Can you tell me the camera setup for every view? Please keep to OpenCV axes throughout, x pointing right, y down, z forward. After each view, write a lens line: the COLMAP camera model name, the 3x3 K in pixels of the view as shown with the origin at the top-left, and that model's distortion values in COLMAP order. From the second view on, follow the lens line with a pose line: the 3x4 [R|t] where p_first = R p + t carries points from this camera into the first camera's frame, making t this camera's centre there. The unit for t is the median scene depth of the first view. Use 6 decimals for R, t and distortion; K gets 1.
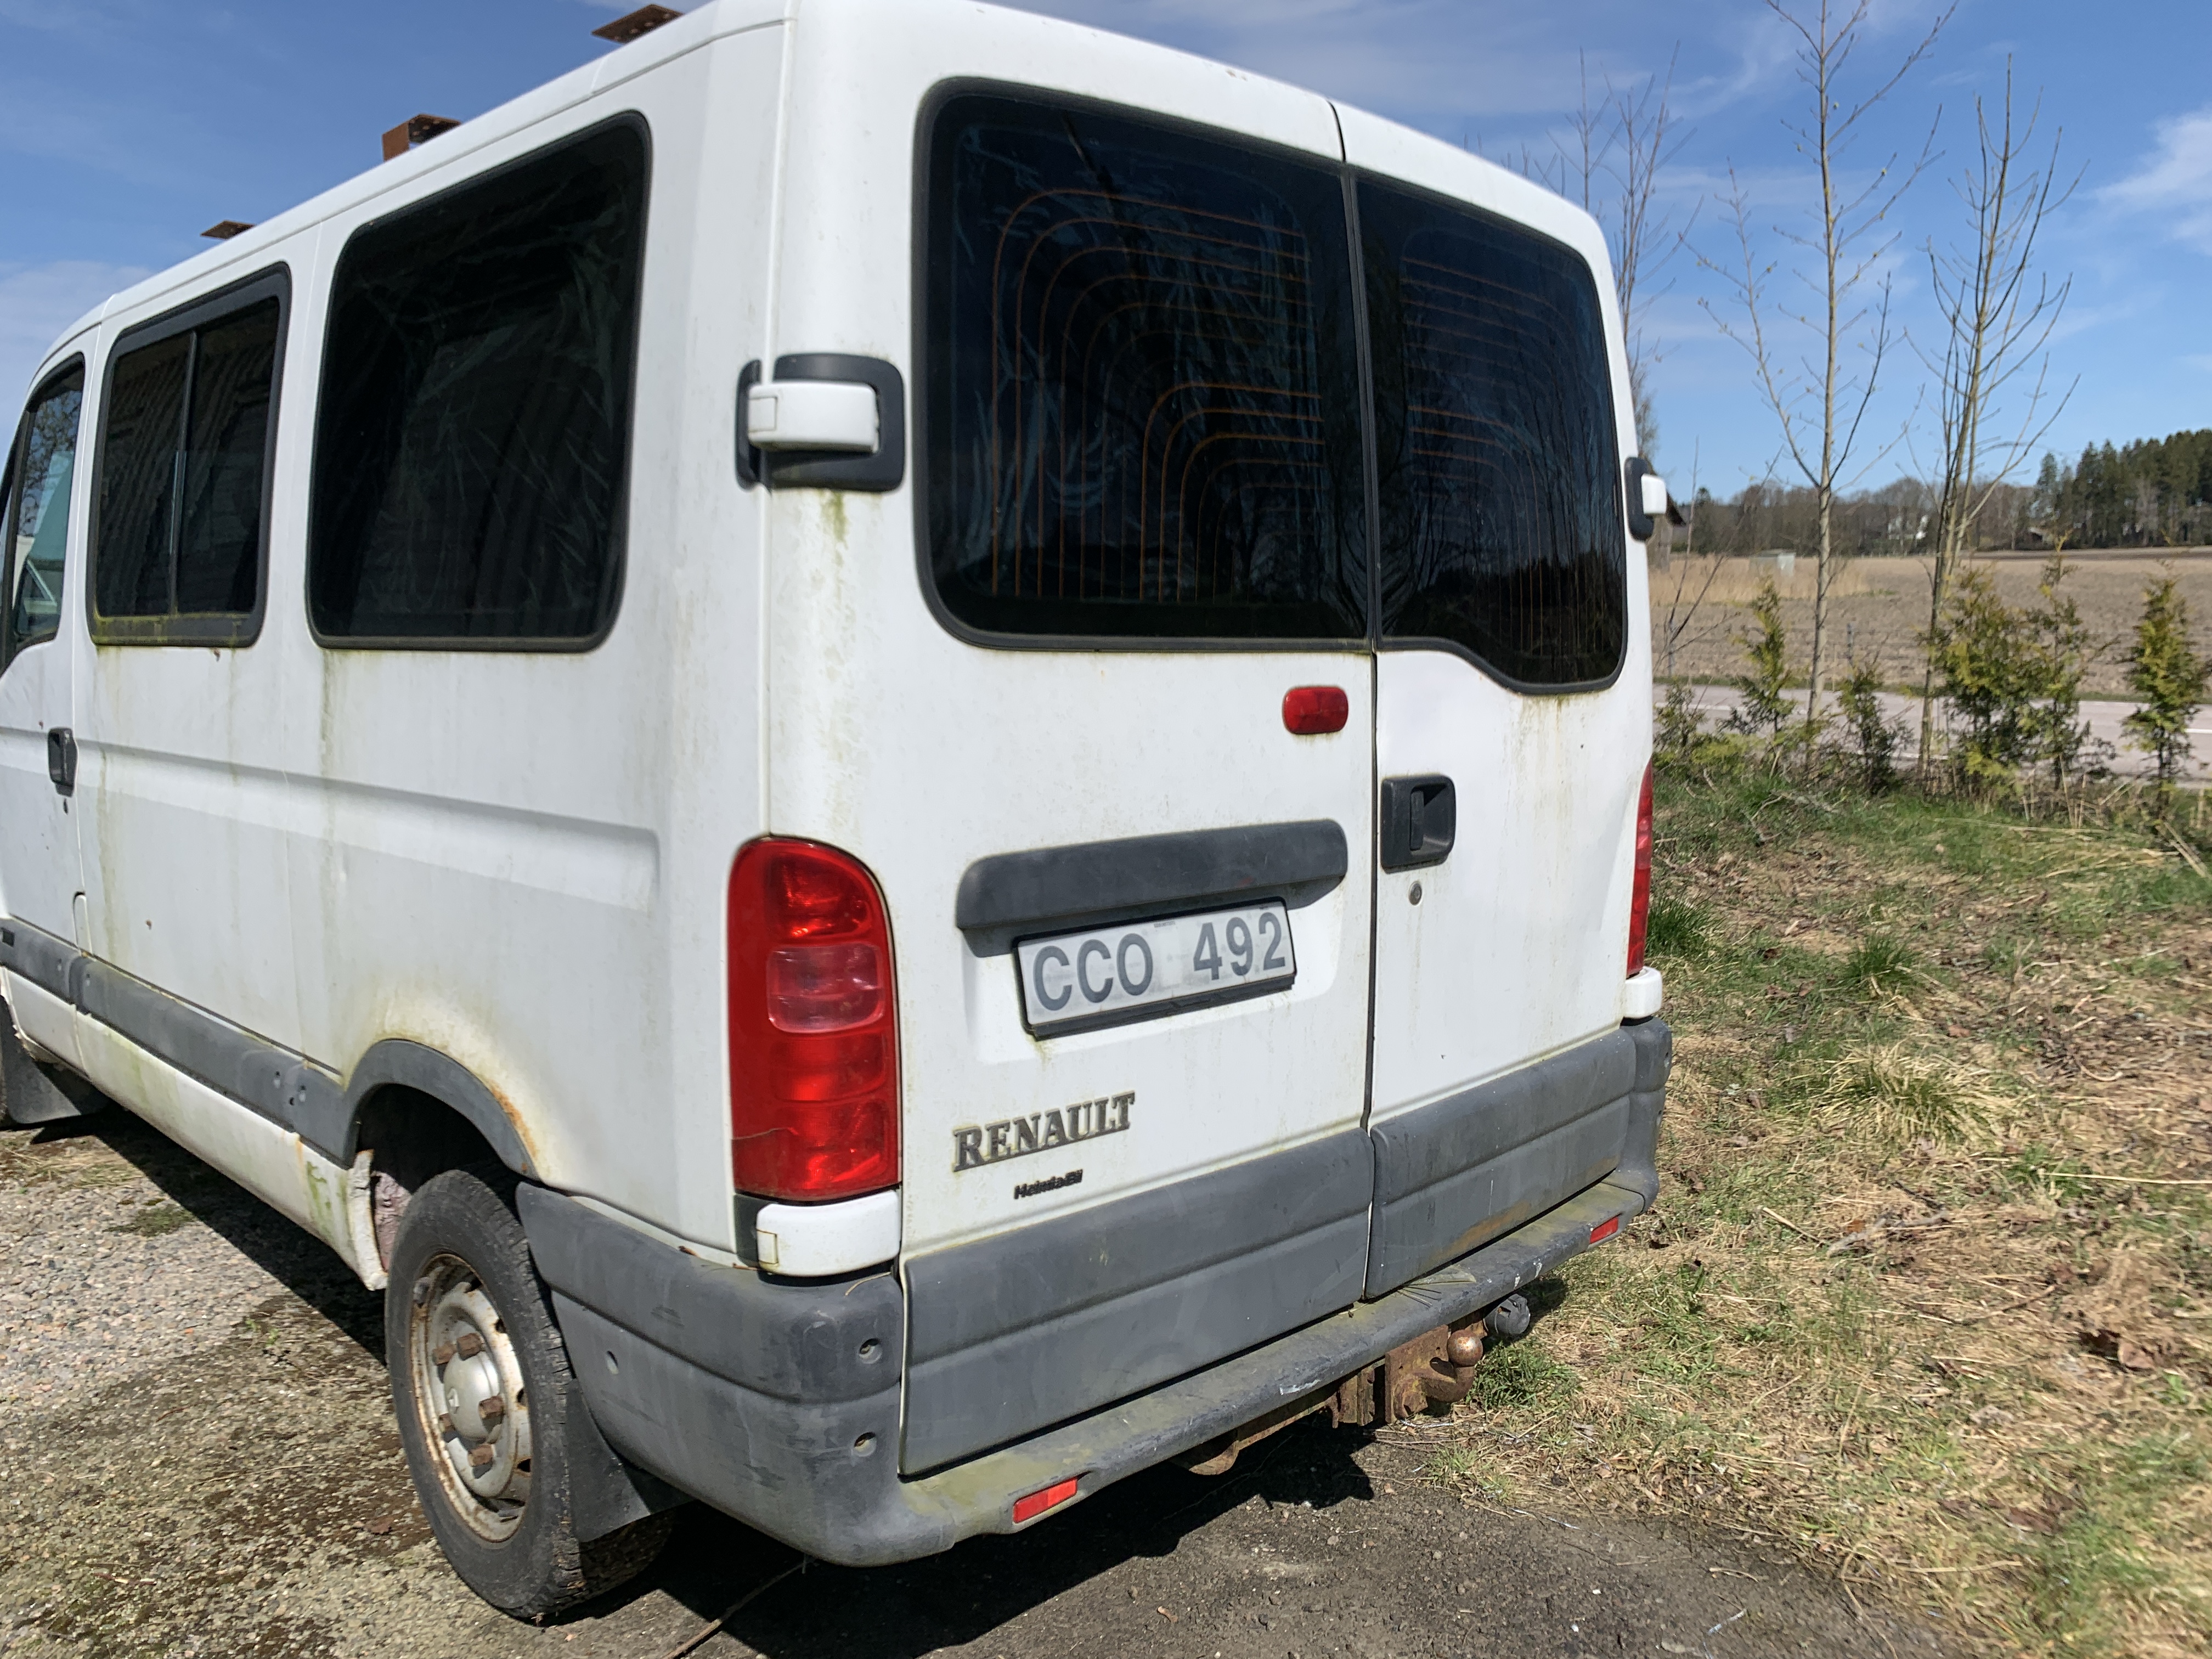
lens RADIAL K [[1713.0, 0, 1109.7], [0, 1713.0, 838.1], [0, 0, 1]] dist [0.000568, -0.004812]
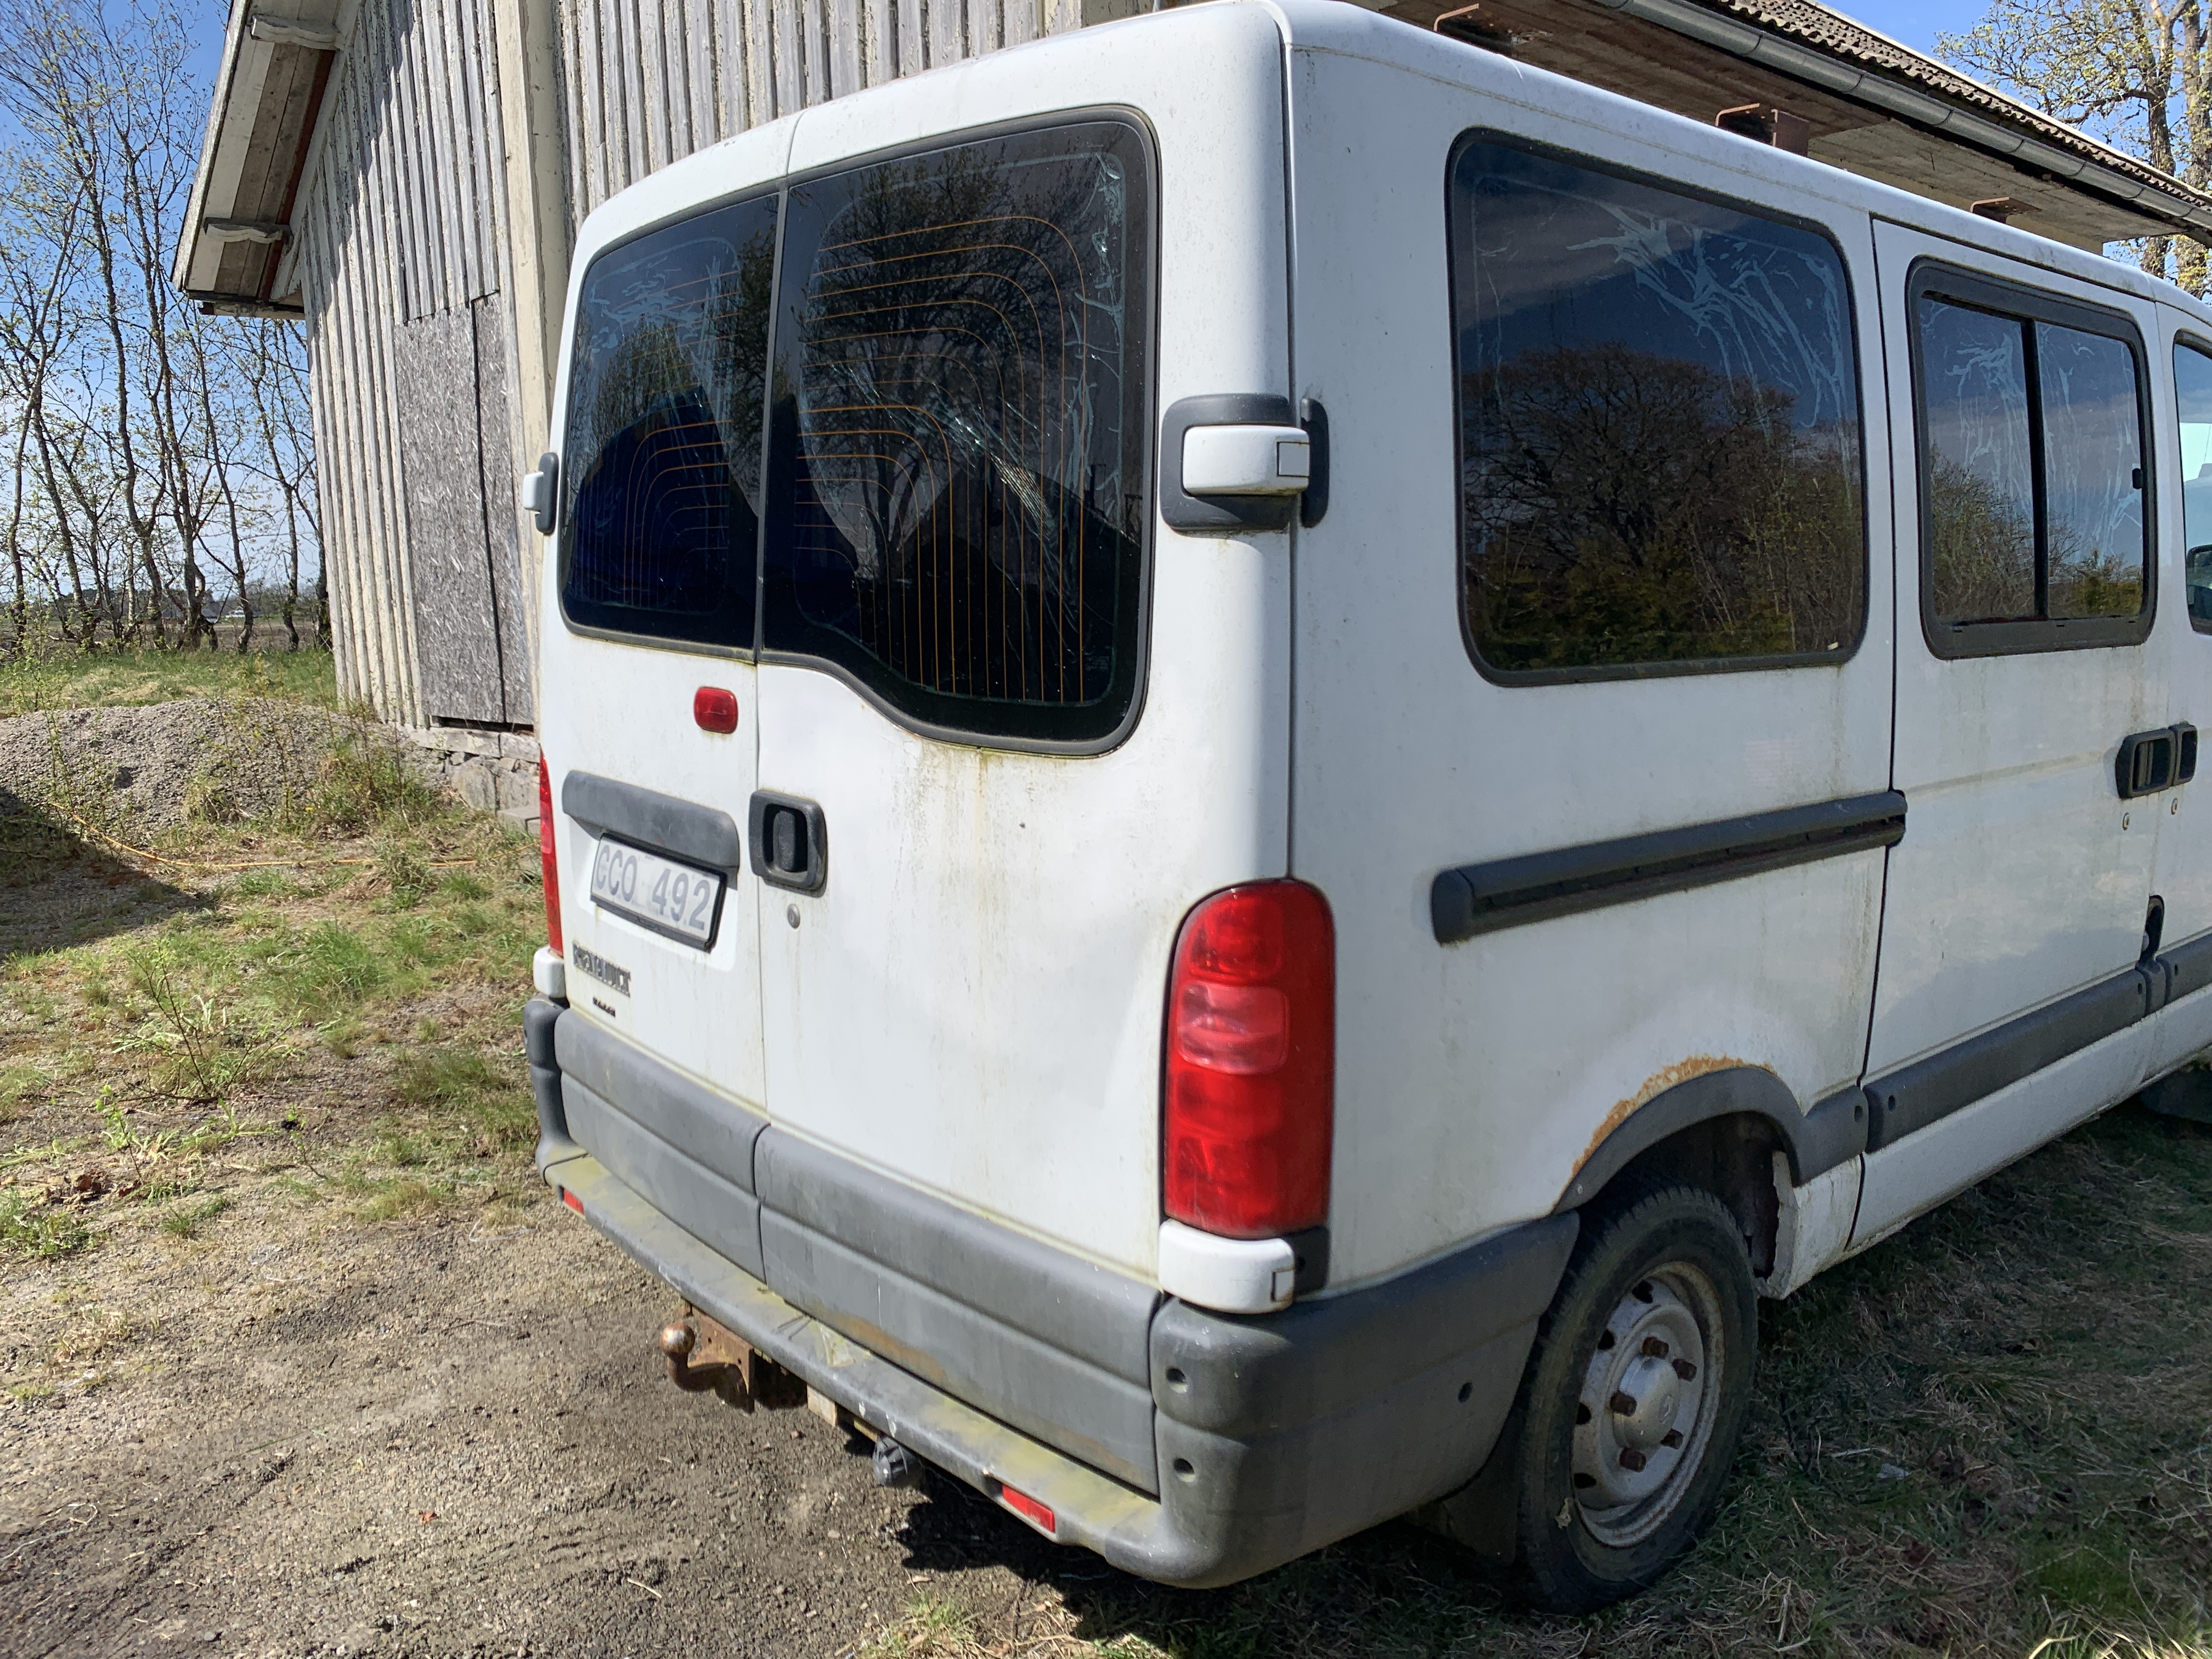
lens RADIAL K [[1713.0, 0, 1109.3], [0, 1713.0, 822.0], [0, 0, 1]] dist [0.000568, -0.004812]
pose [[-0.044229, 0.162654, -0.985691, 1.127179], [-0.128056, 0.977595, 0.167064, -0.206670], [0.990780, 0.133613, -0.022409, 1.204149]]
